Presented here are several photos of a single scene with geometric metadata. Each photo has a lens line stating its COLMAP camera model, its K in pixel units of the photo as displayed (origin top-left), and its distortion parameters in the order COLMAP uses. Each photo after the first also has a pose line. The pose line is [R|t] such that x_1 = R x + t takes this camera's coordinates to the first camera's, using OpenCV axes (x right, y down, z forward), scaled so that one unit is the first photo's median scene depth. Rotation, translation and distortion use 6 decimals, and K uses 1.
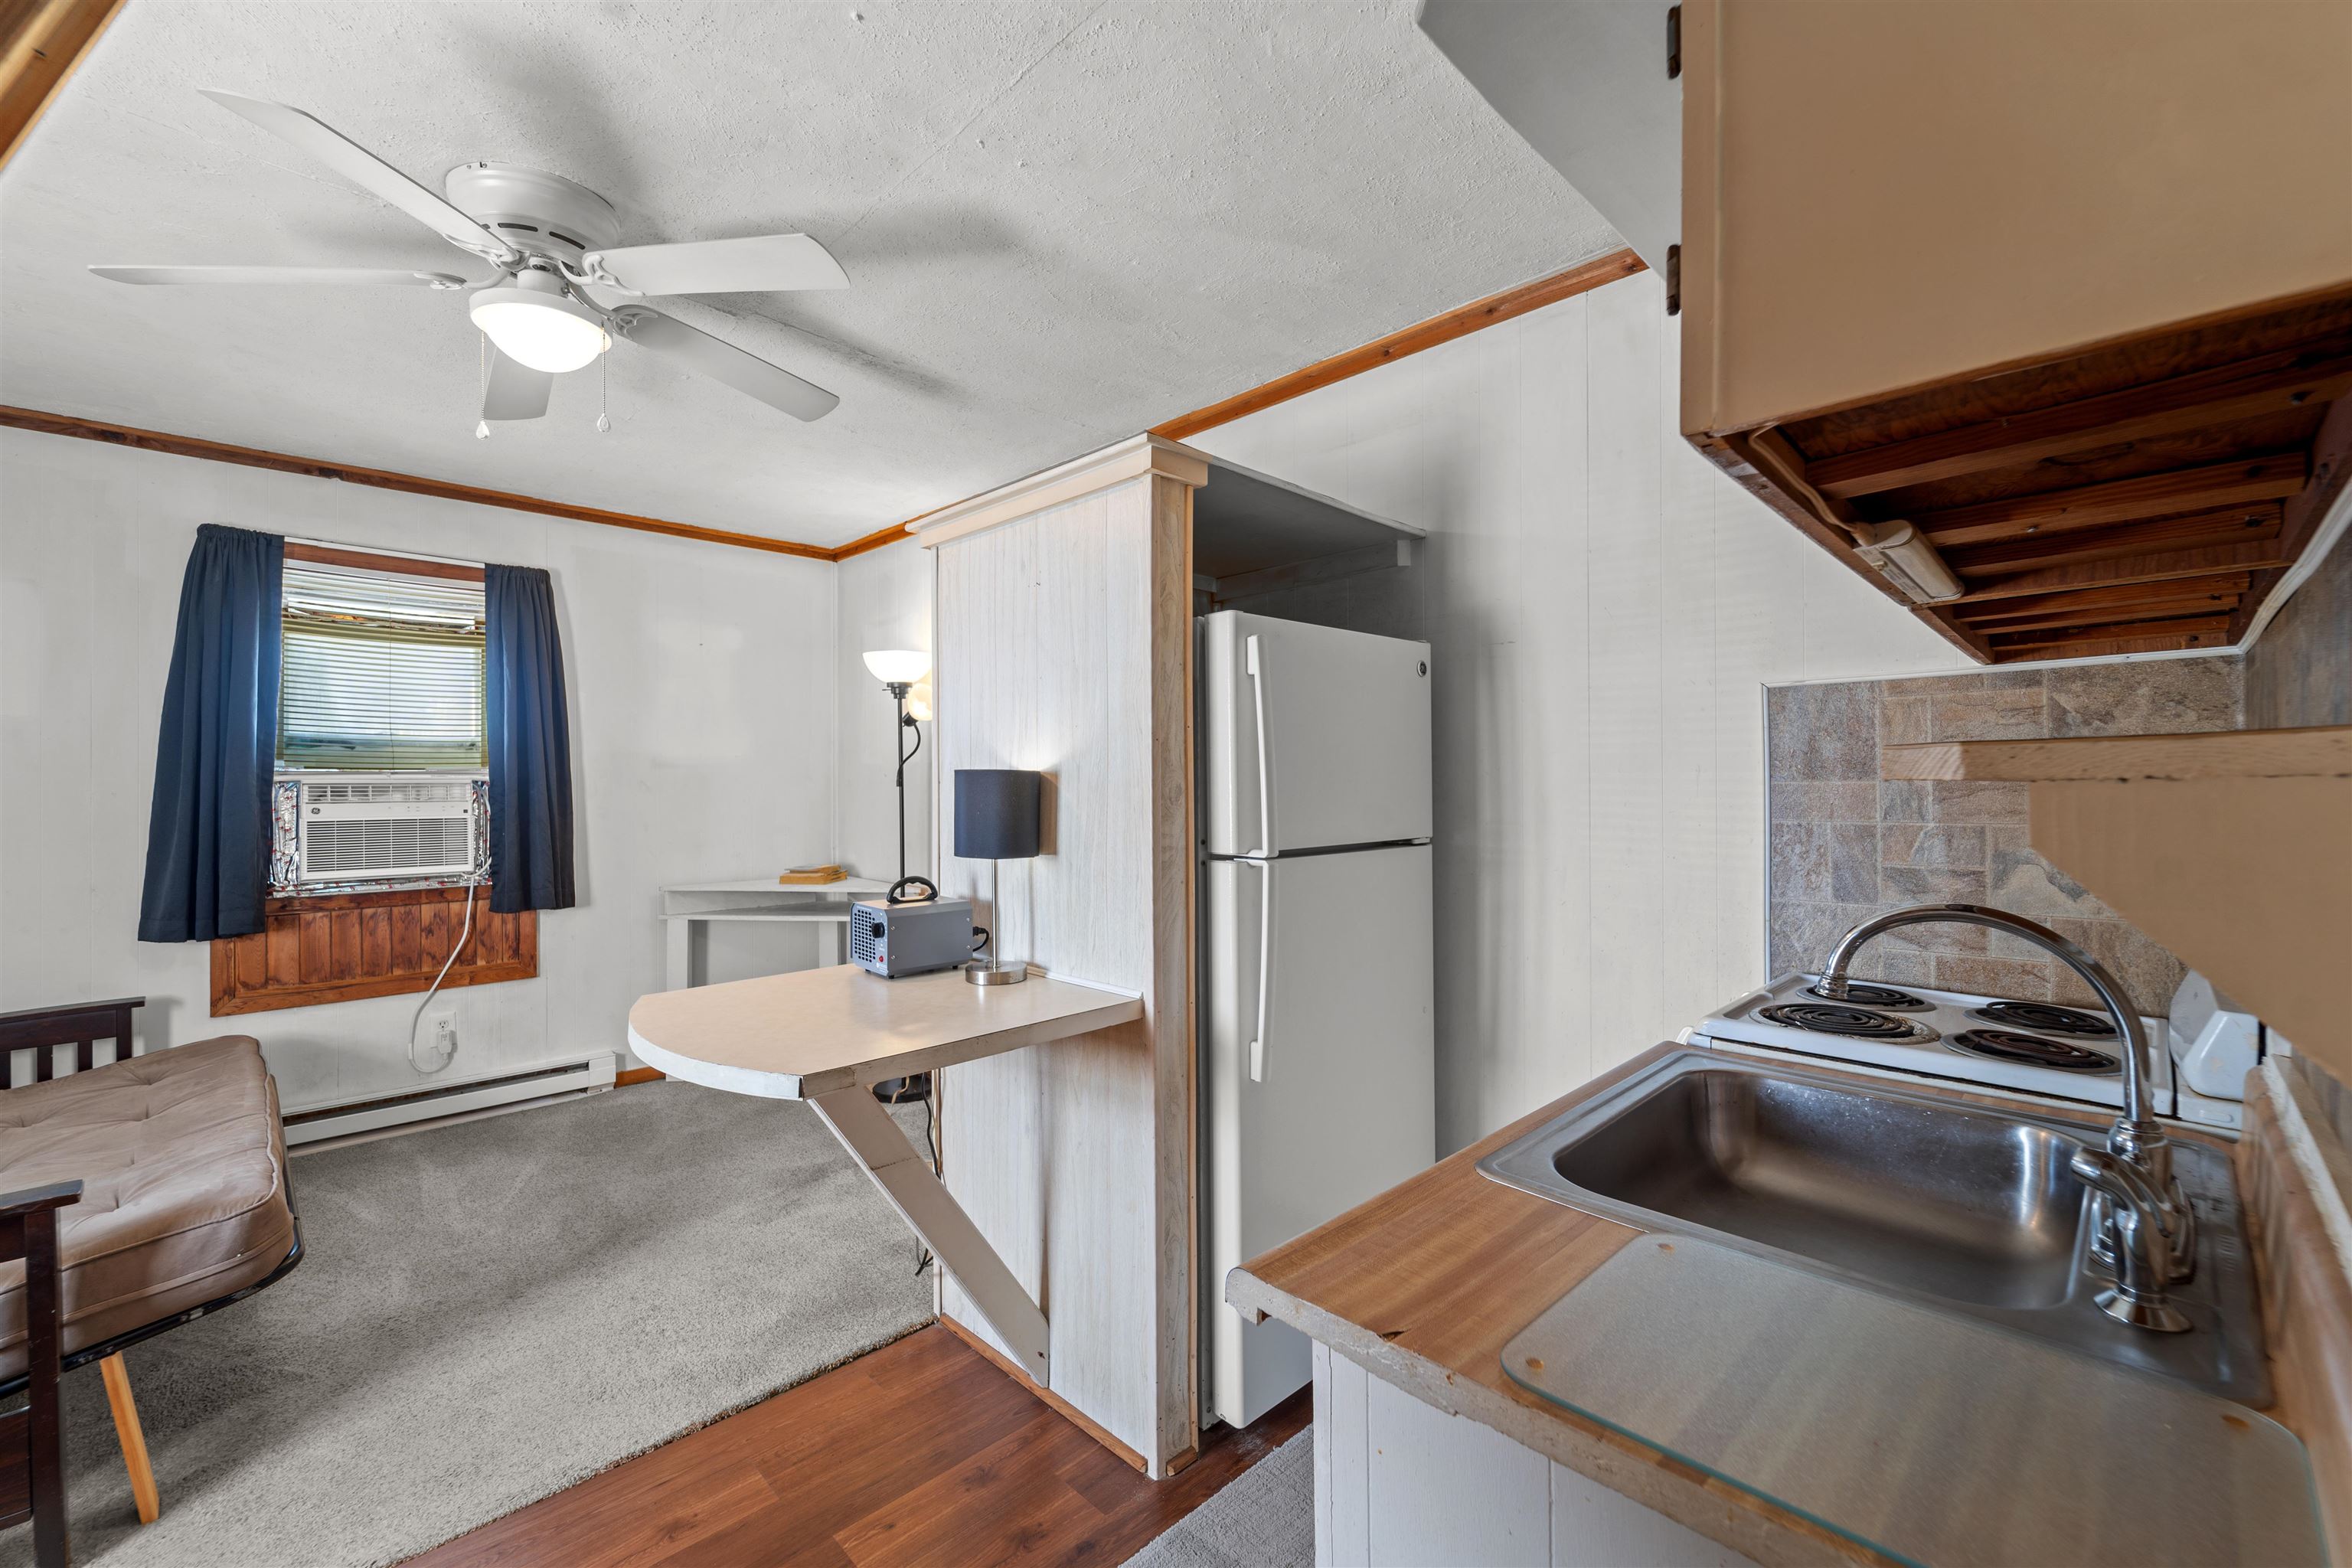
lens RADIAL K [[950.3, 0, 1167.9], [0, 950.3, 785.2], [0, 0, 1]] dist [0.005395, -0.003522]
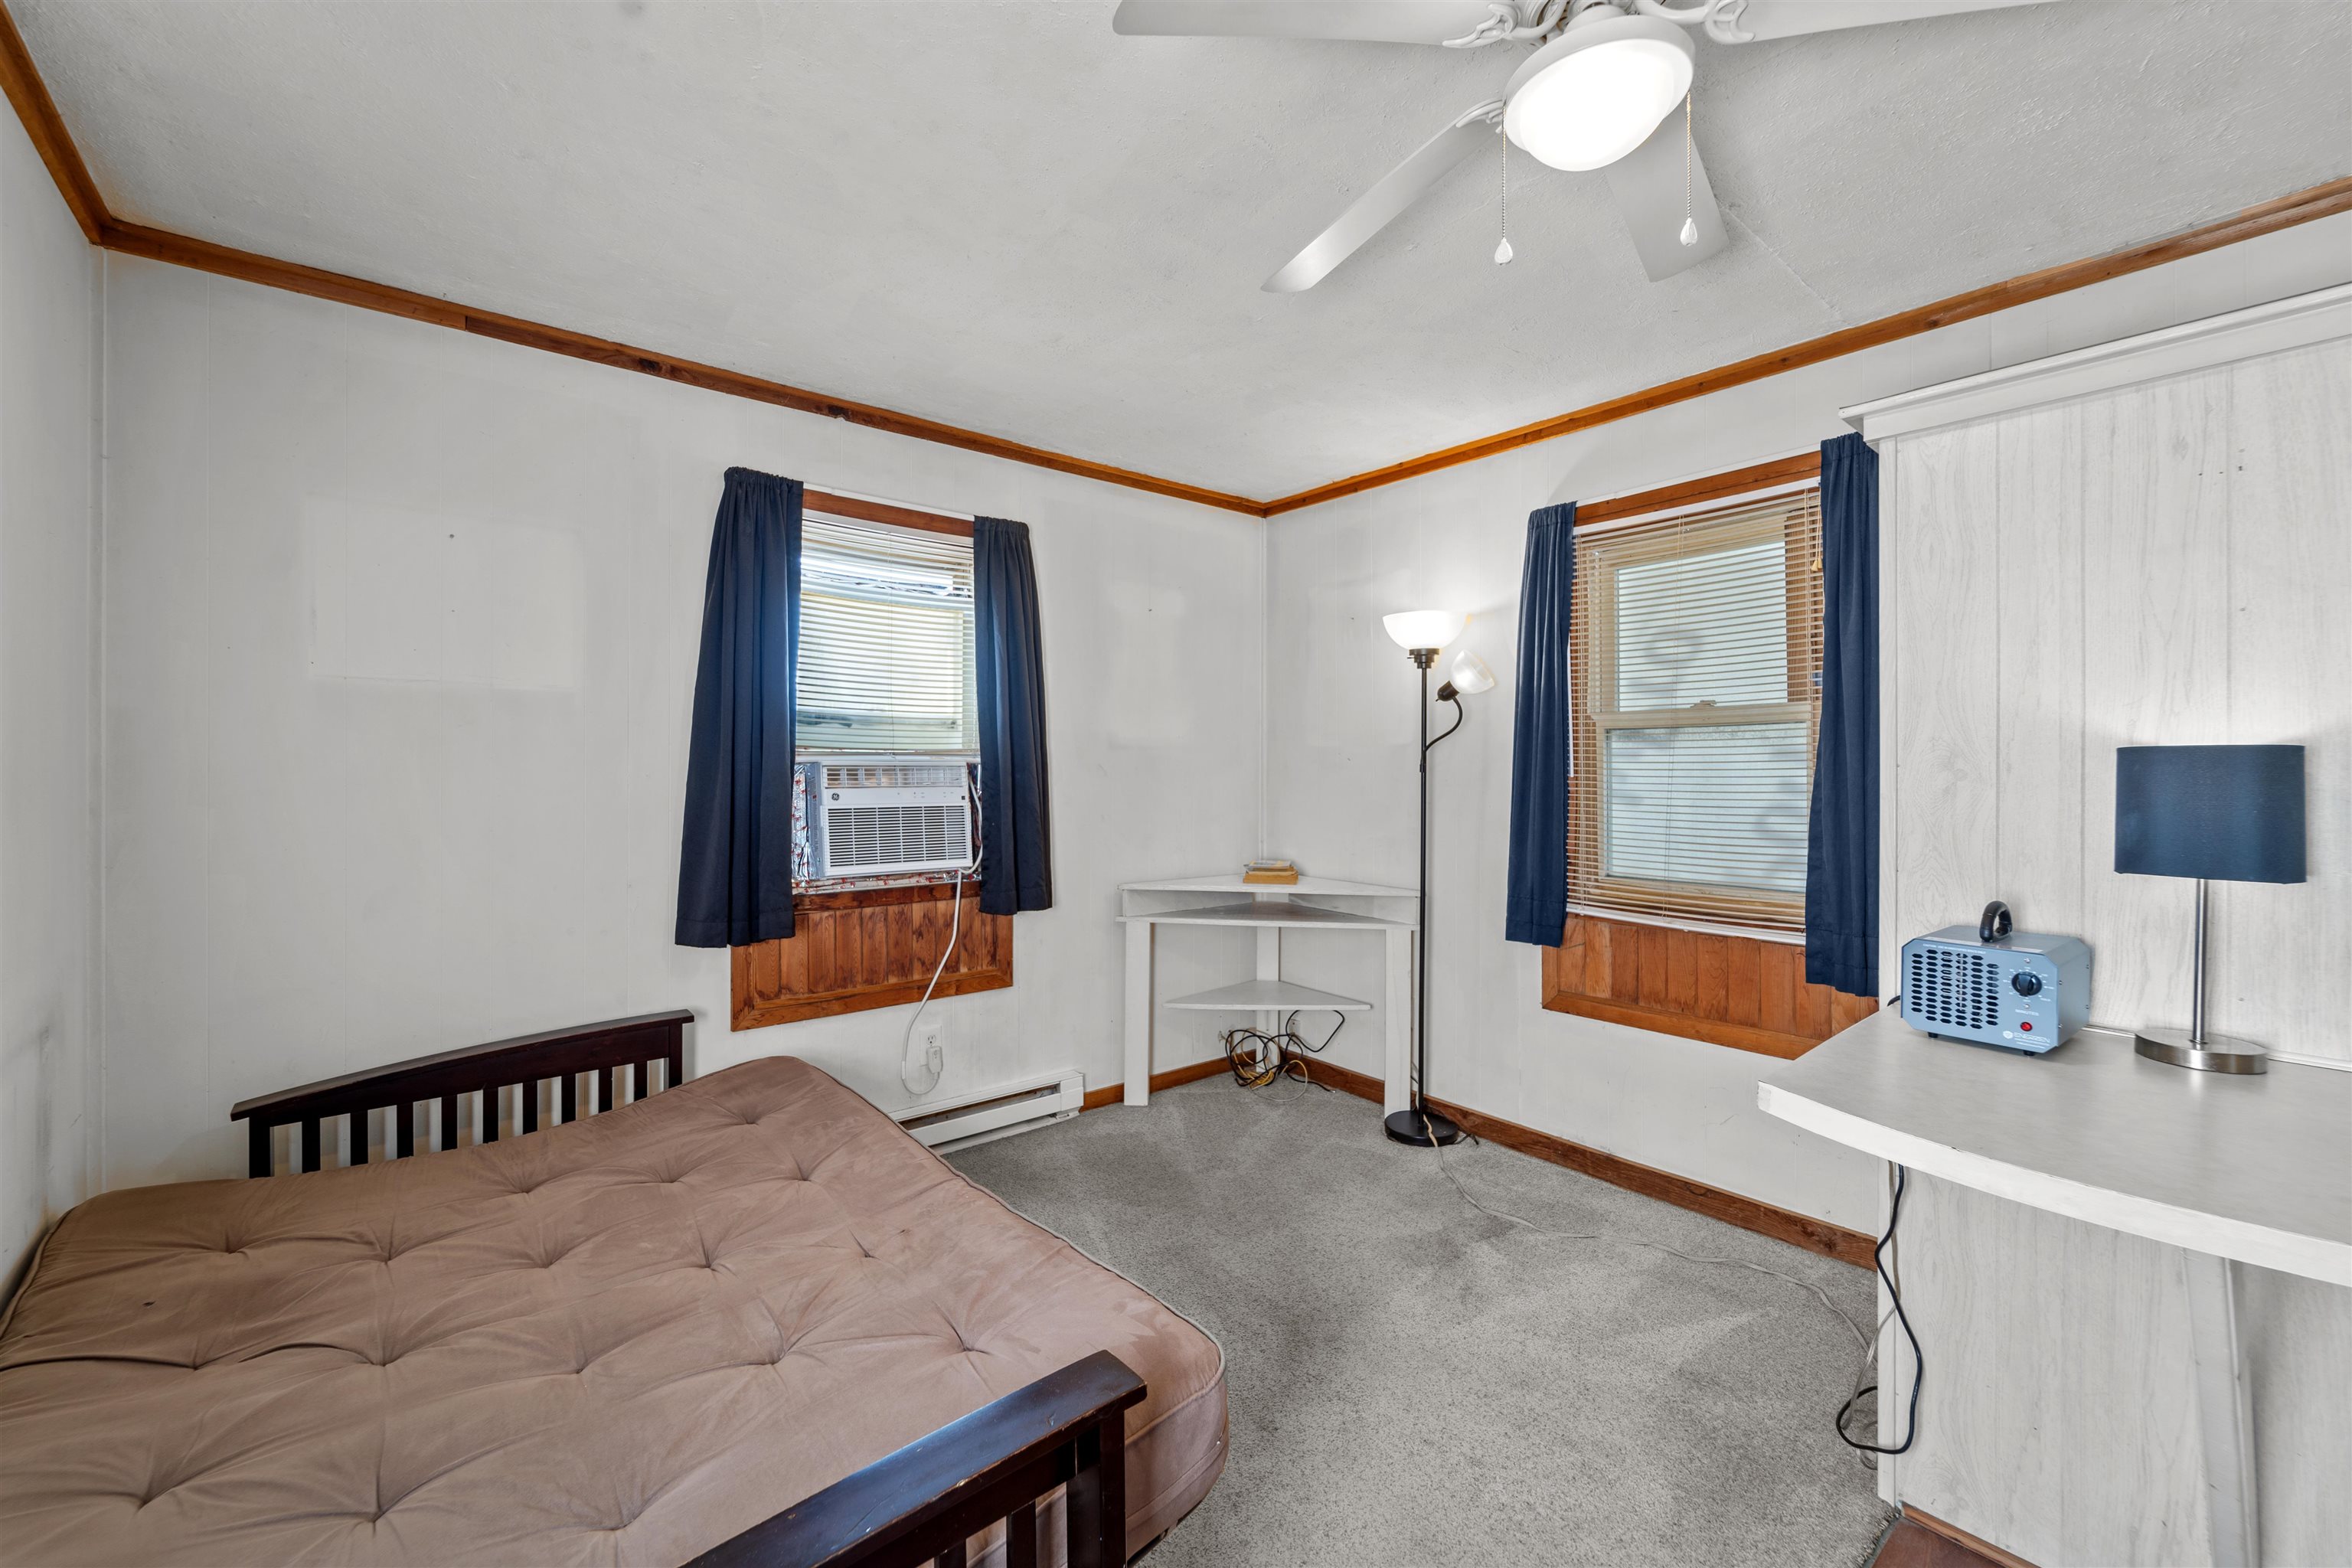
lens RADIAL K [[950.3, 0, 1177.3], [0, 950.3, 773.4], [0, 0, 1]] dist [0.005395, -0.003522]
pose [[0.995565, 0.004560, -0.093962, -0.460570], [-0.004445, 0.999989, 0.001433, 0.002719], [0.093967, -0.001009, 0.995575, 0.148481]]
